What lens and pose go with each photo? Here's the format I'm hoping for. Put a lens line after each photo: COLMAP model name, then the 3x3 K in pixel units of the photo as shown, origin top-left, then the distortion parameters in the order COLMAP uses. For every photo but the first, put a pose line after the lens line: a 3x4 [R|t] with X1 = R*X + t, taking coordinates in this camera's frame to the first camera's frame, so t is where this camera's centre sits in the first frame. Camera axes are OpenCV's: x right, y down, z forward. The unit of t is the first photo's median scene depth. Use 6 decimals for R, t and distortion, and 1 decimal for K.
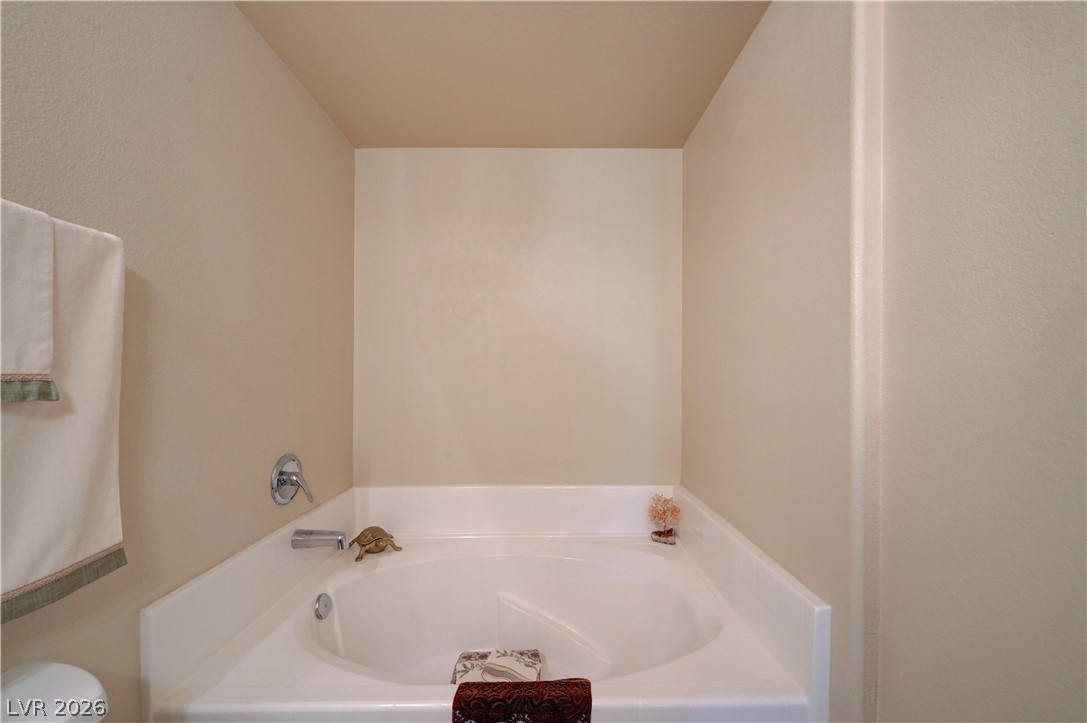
lens RADIAL K [[429.4, 0, 550.2], [0, 429.4, 378.9], [0, 0, 1]] dist [-0.003673, 0.000644]
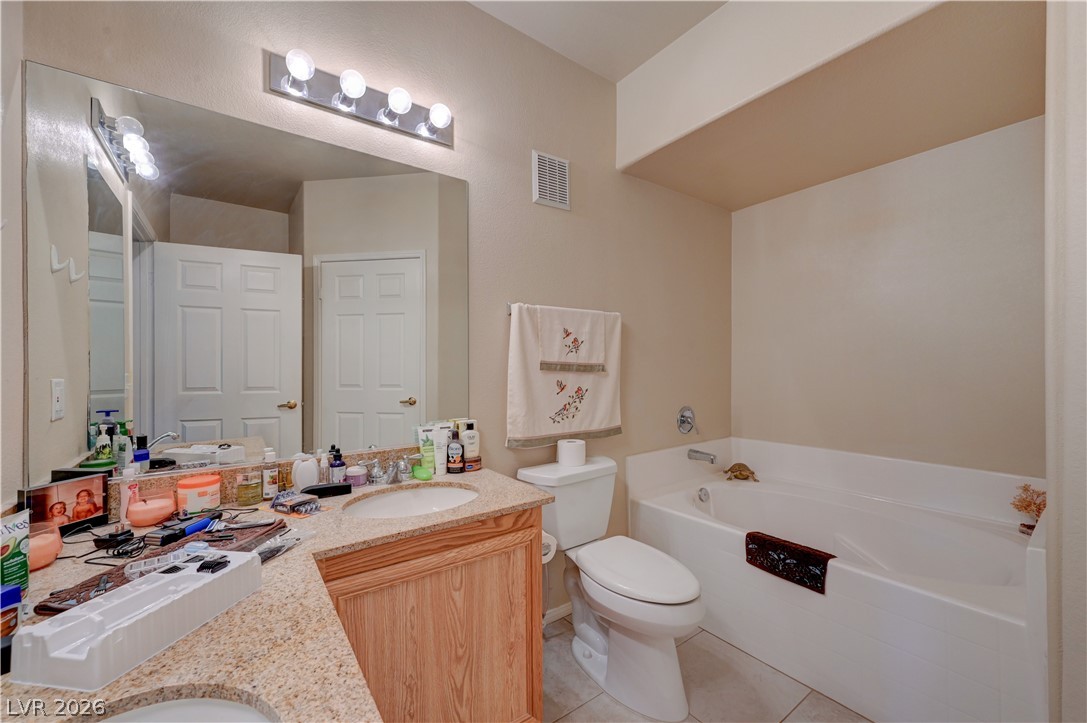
lens RADIAL K [[429.4, 0, 533.7], [0, 429.4, 365.0], [0, 0, 1]] dist [-0.003673, 0.000644]
pose [[0.555310, -0.004567, -0.831631, 0.549957], [0.002303, 0.999990, -0.003954, 0.005530], [0.831640, 0.000280, 0.555315, -0.556308]]
